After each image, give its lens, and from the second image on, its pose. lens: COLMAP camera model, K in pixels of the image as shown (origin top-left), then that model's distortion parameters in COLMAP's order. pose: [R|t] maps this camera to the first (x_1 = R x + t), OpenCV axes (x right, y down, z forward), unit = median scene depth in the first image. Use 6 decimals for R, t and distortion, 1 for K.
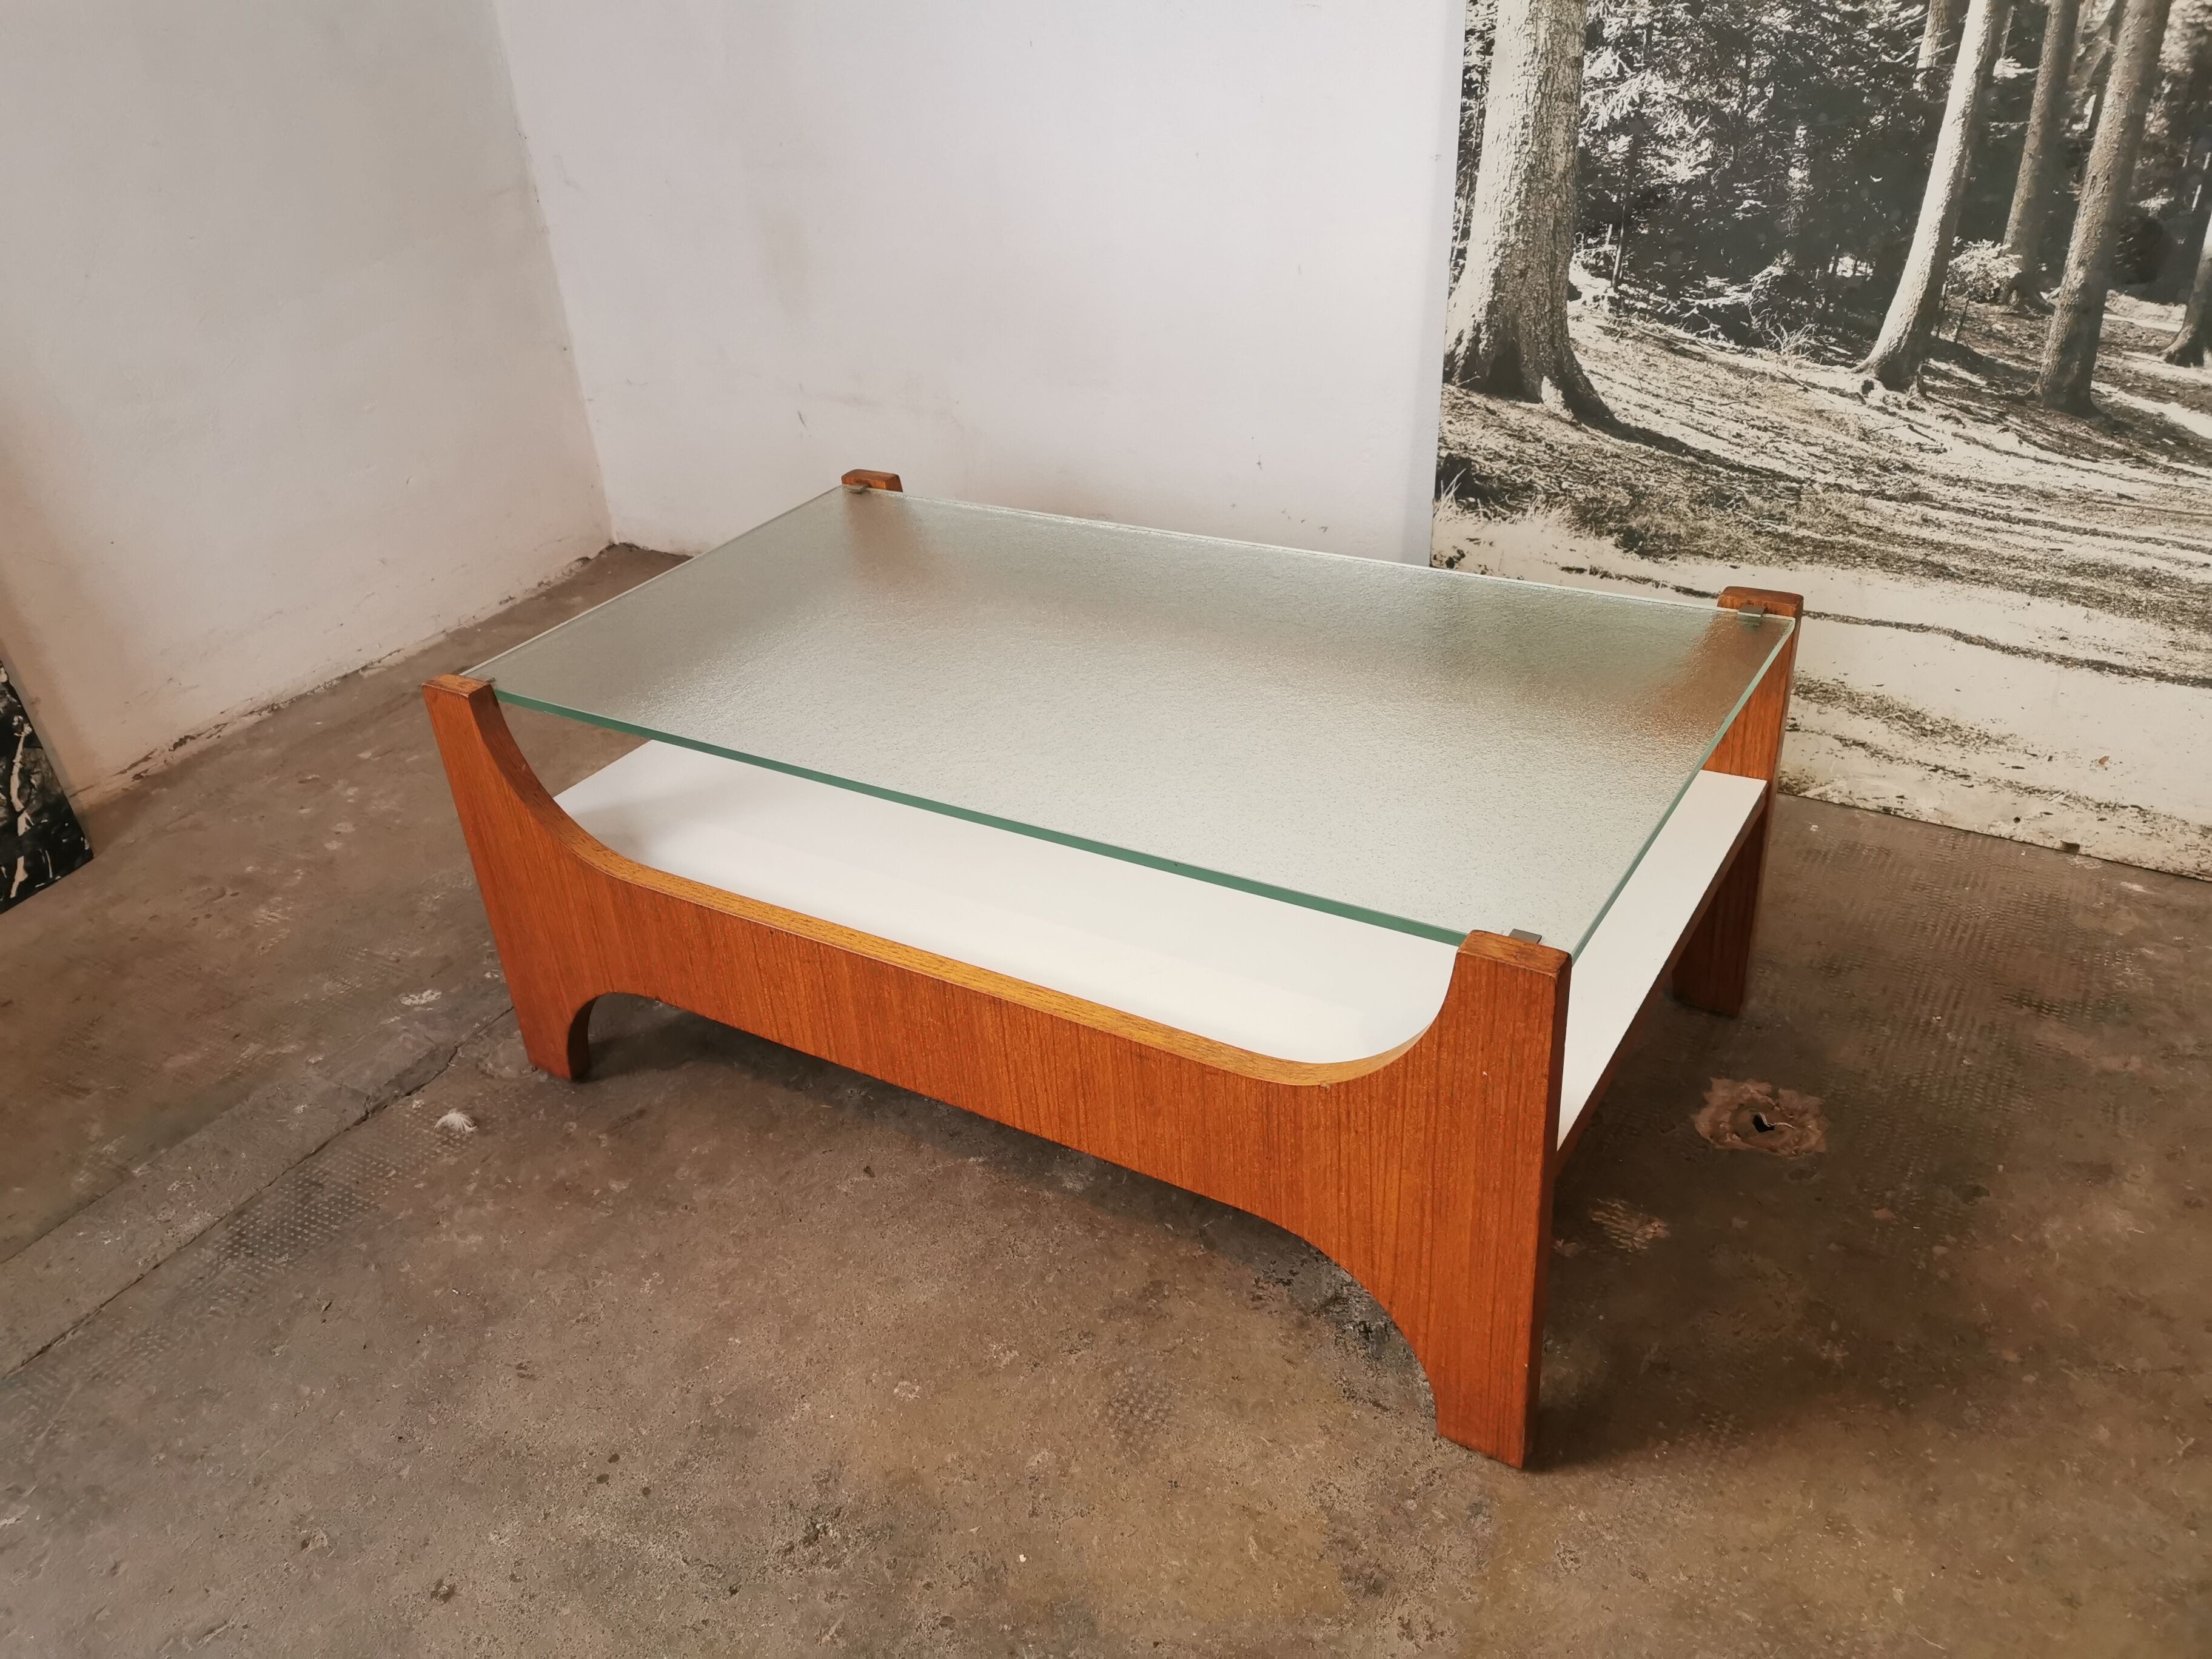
lens RADIAL K [[1720.5, 0, 1077.0], [0, 1720.5, 849.2], [0, 0, 1]] dist [0.070533, -0.109592]
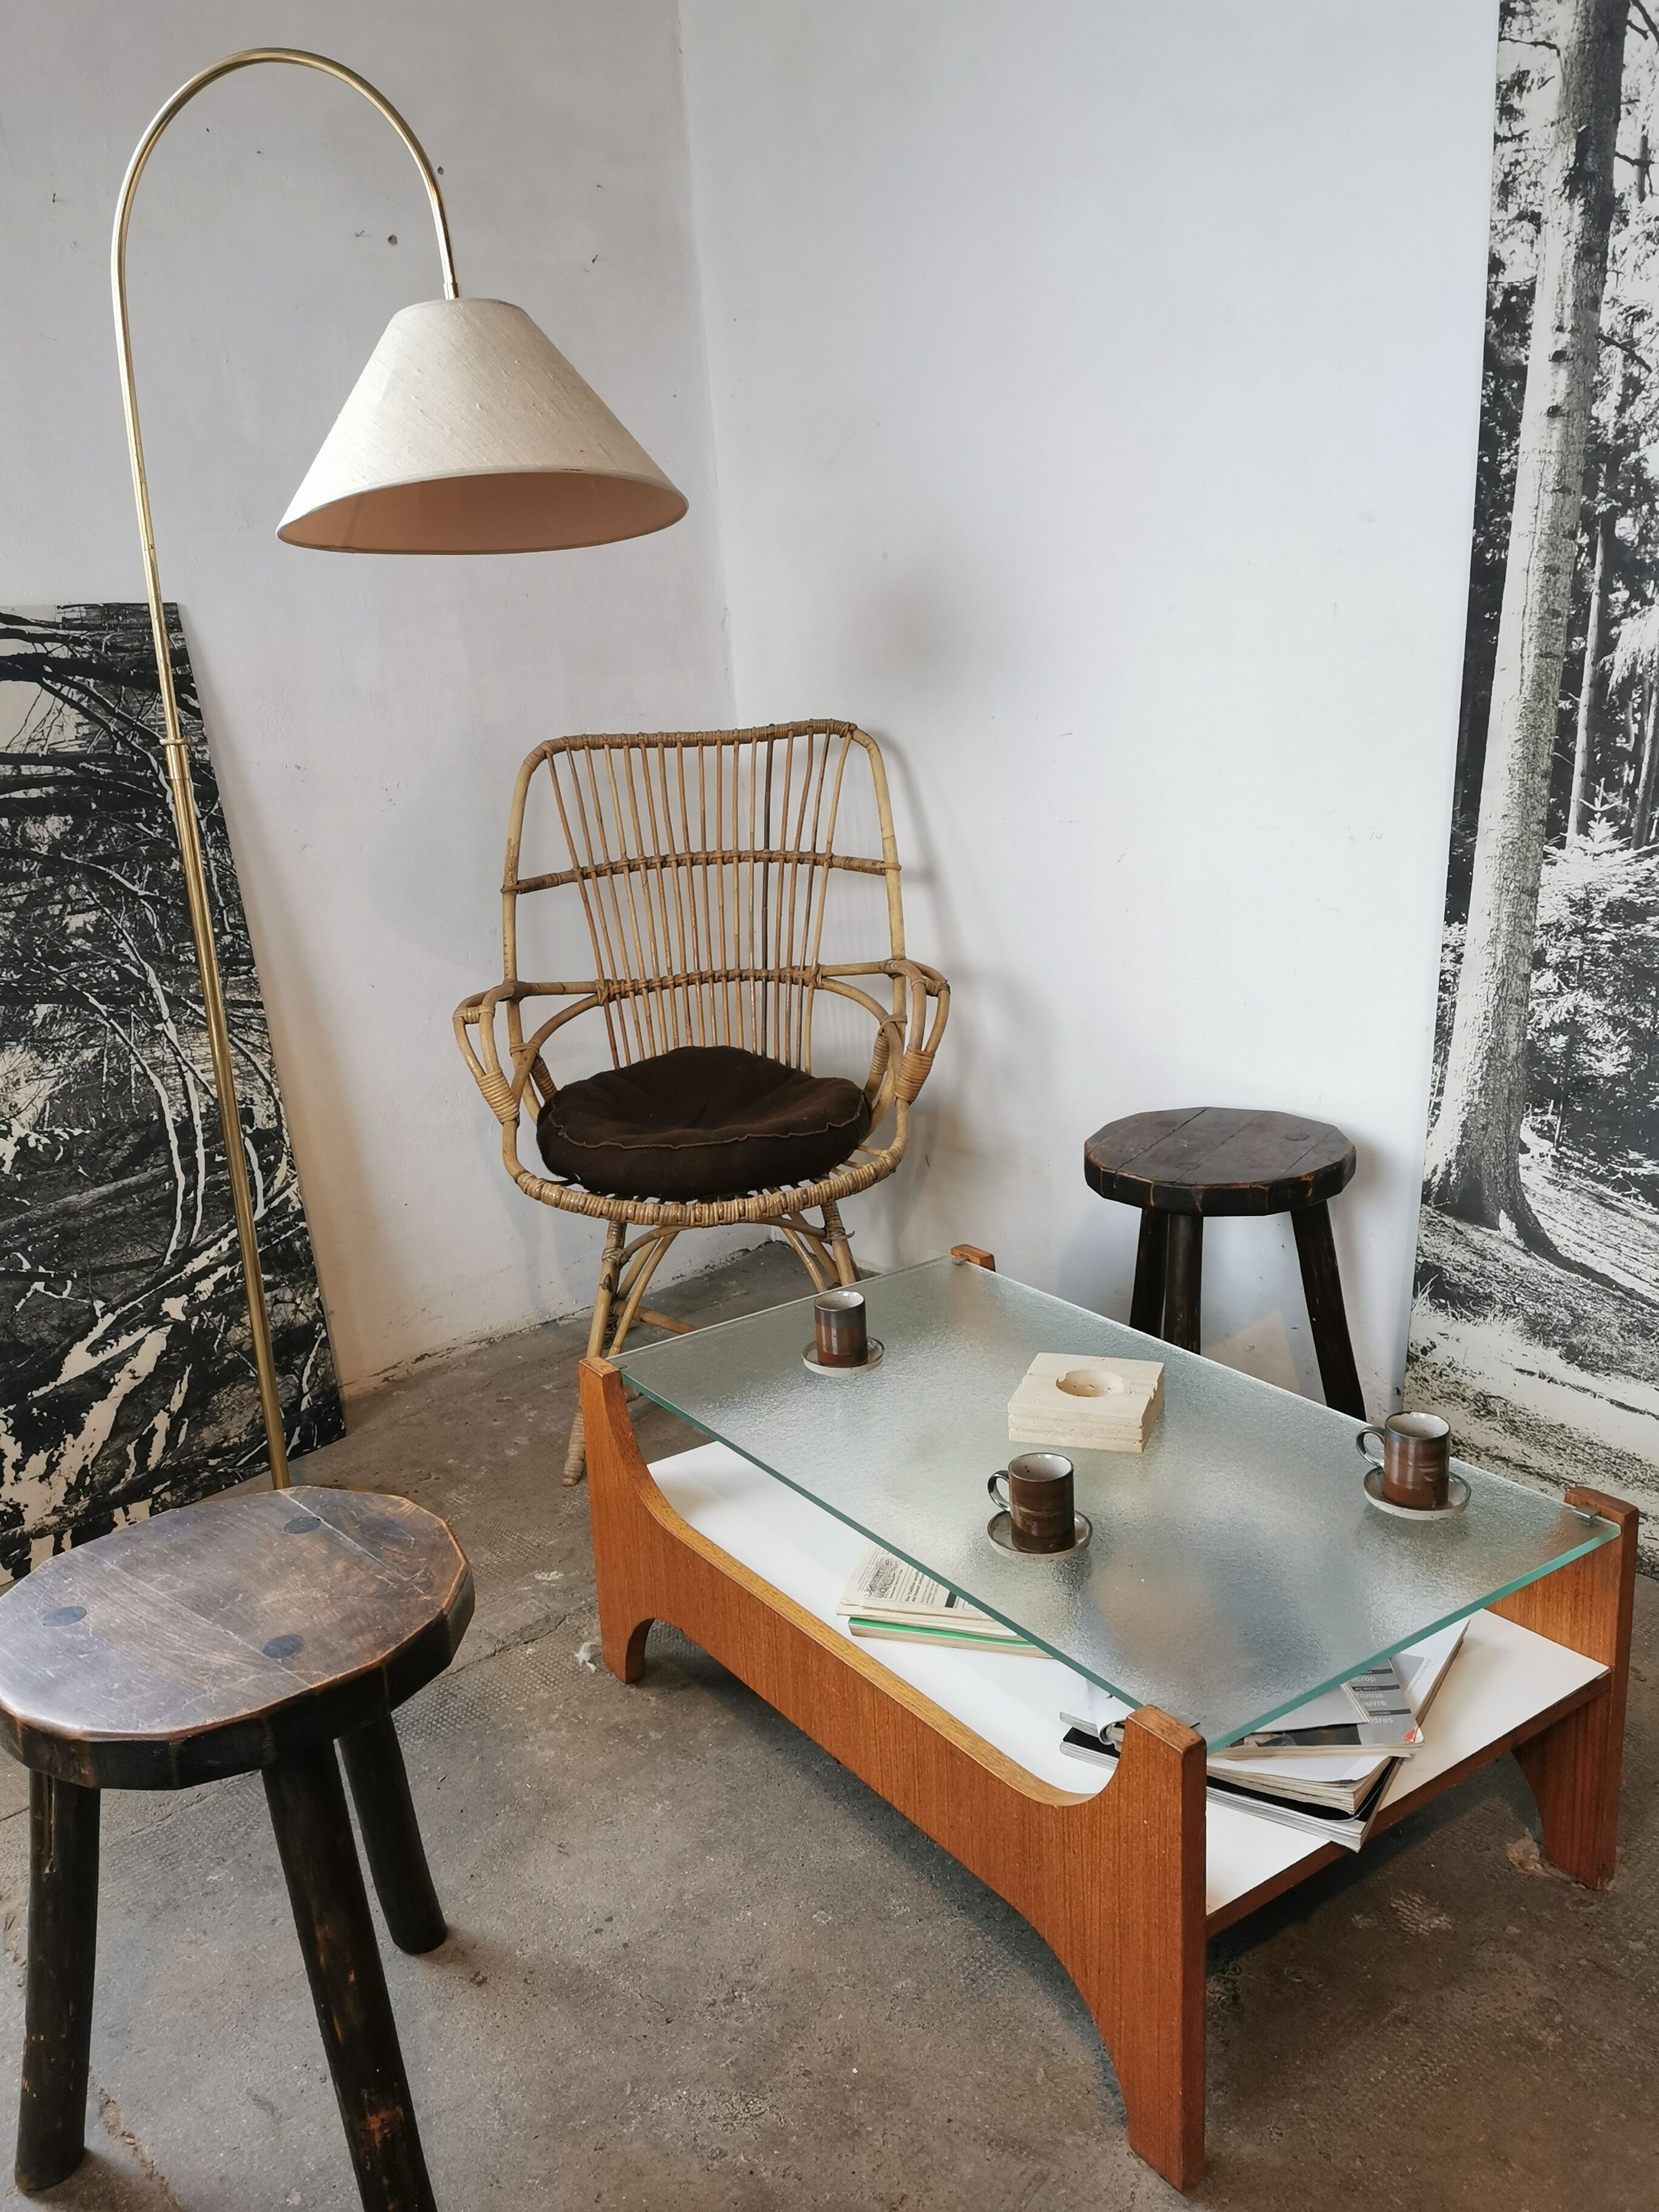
lens RADIAL K [[1821.3, 0, 830.1], [0, 1821.3, 1123.1], [0, 0, 1]] dist [0.066351, -0.075131]
pose [[0.960830, 0.100311, -0.258347, 0.158755], [-0.158143, 0.963979, -0.213860, 0.018743], [0.227589, 0.246339, 0.942083, -0.362083]]
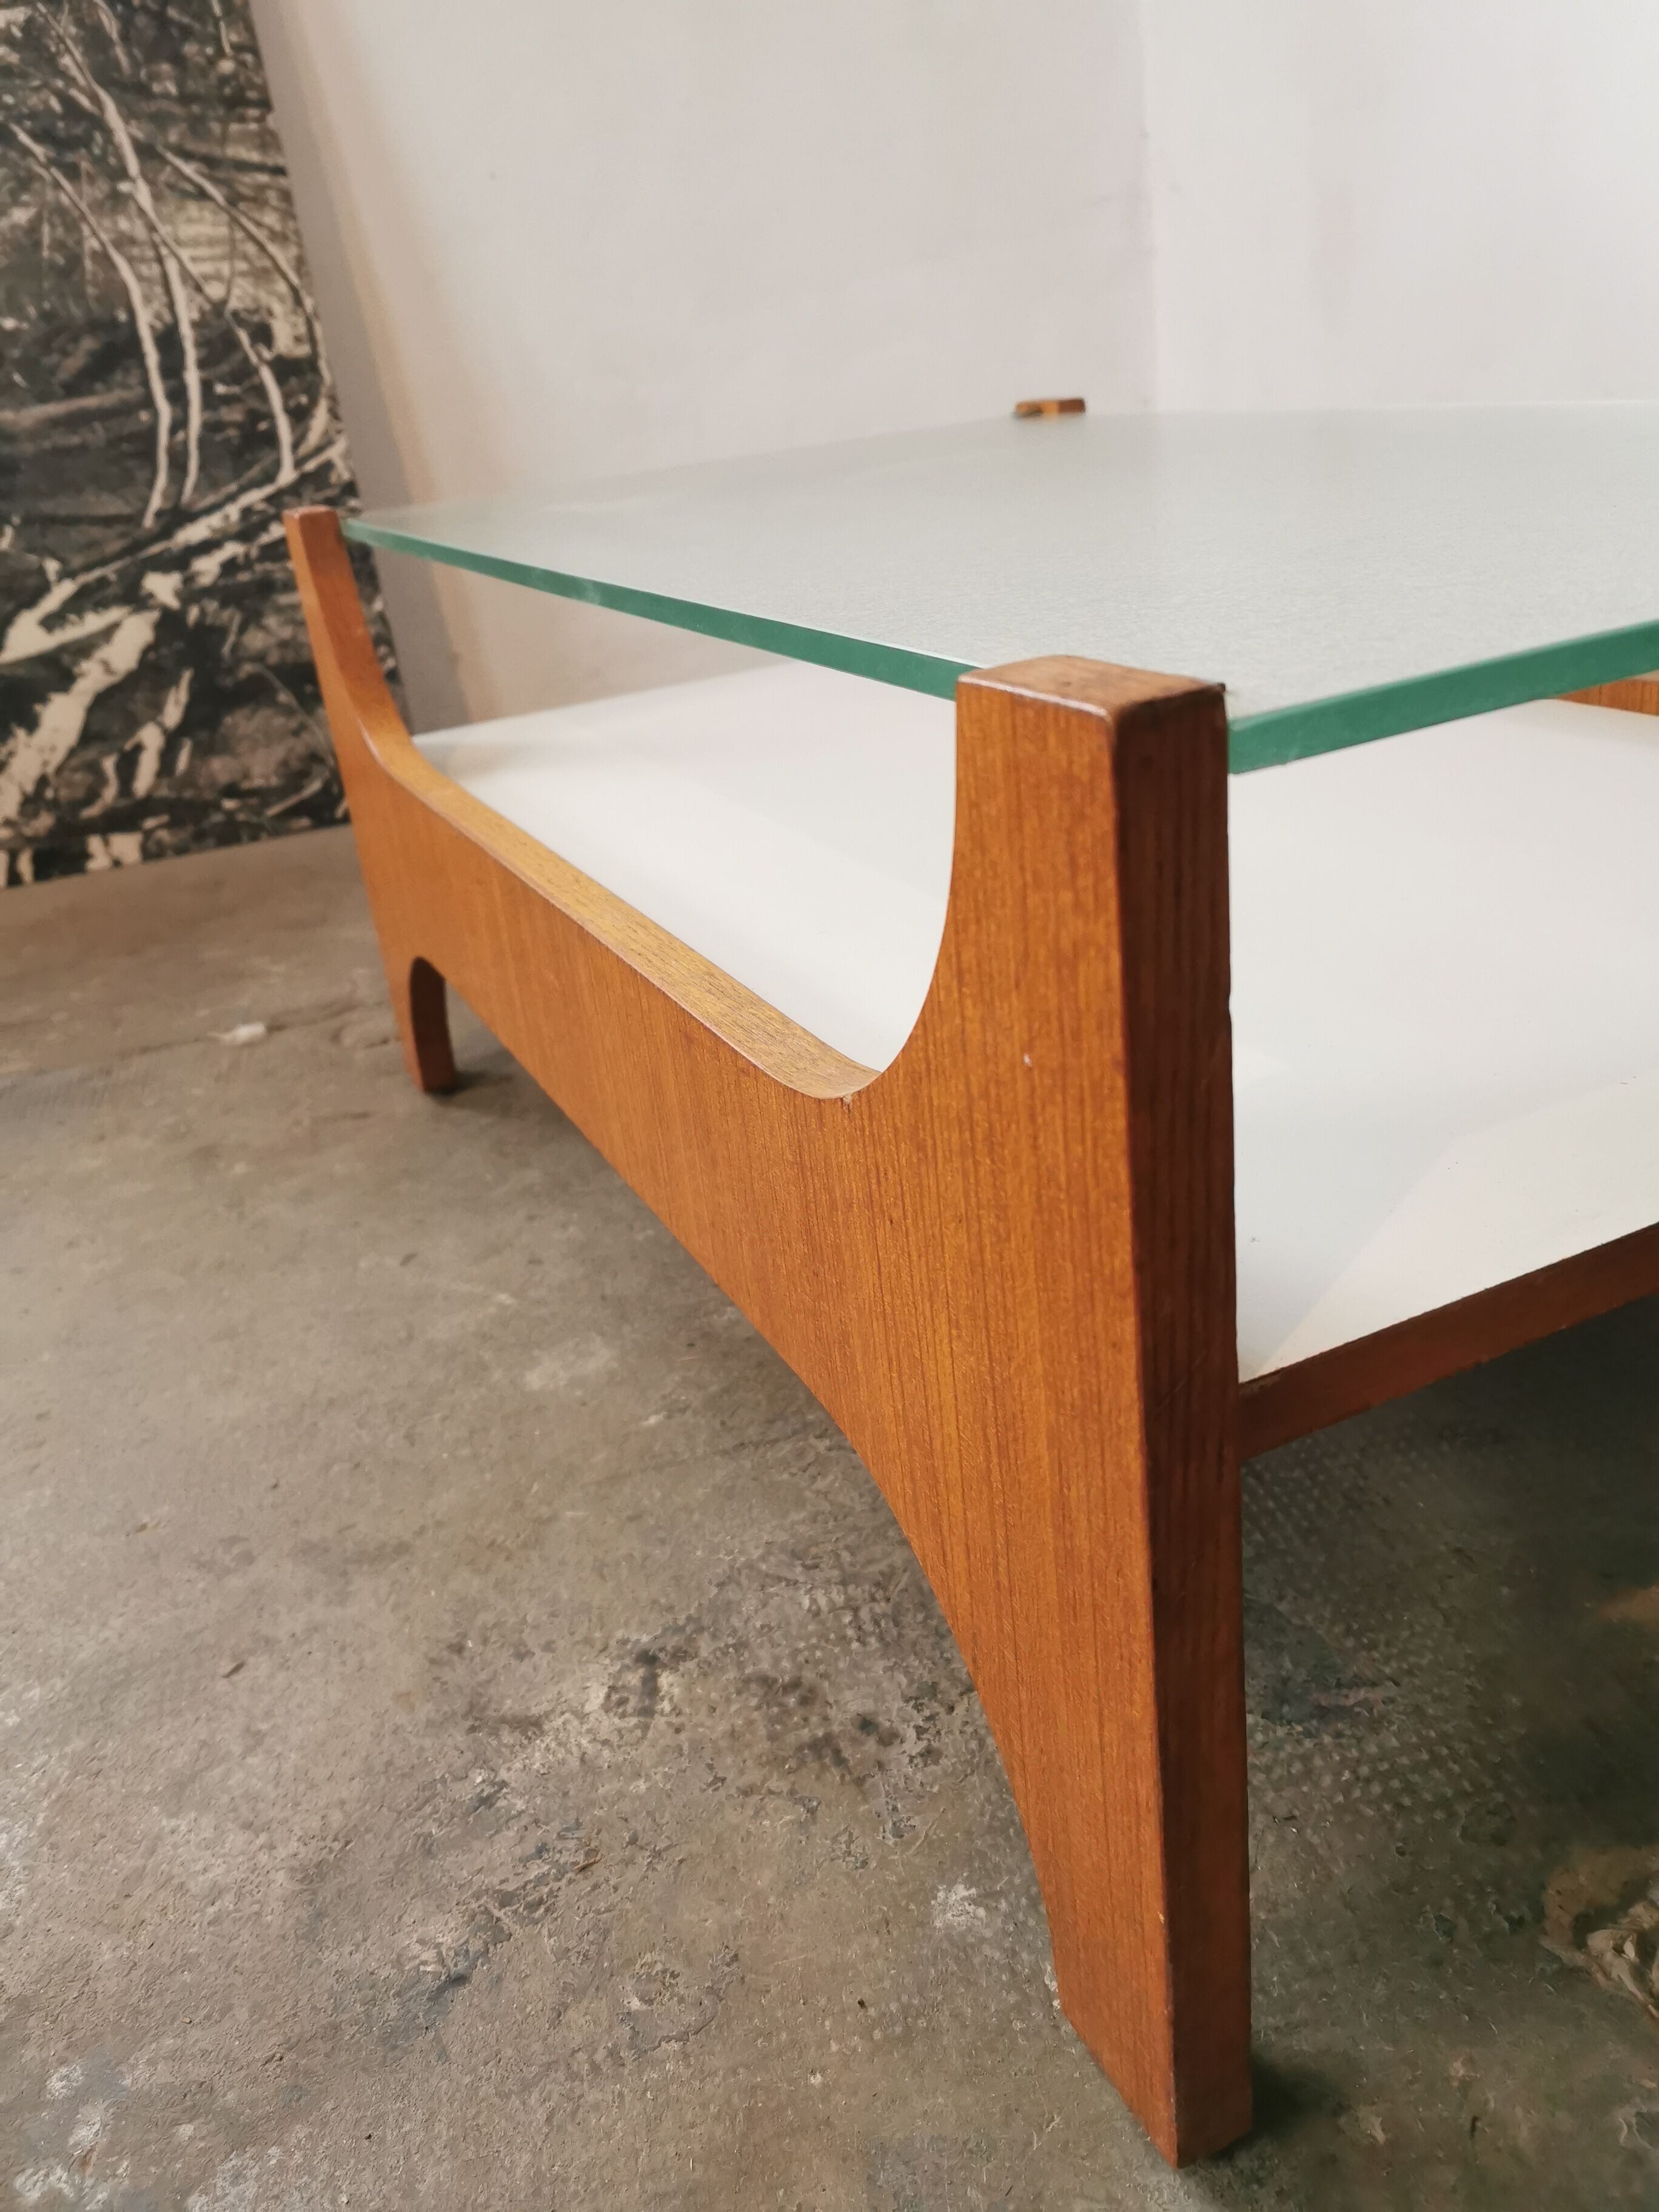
lens RADIAL K [[1720.5, 0, 823.6], [0, 1720.5, 1087.6], [0, 0, 1]] dist [0.070533, -0.109592]
pose [[0.707830, 0.280212, -0.648427, 0.376137], [-0.304117, 0.949411, 0.078303, 0.014106], [0.637565, 0.141773, 0.757239, 0.498315]]
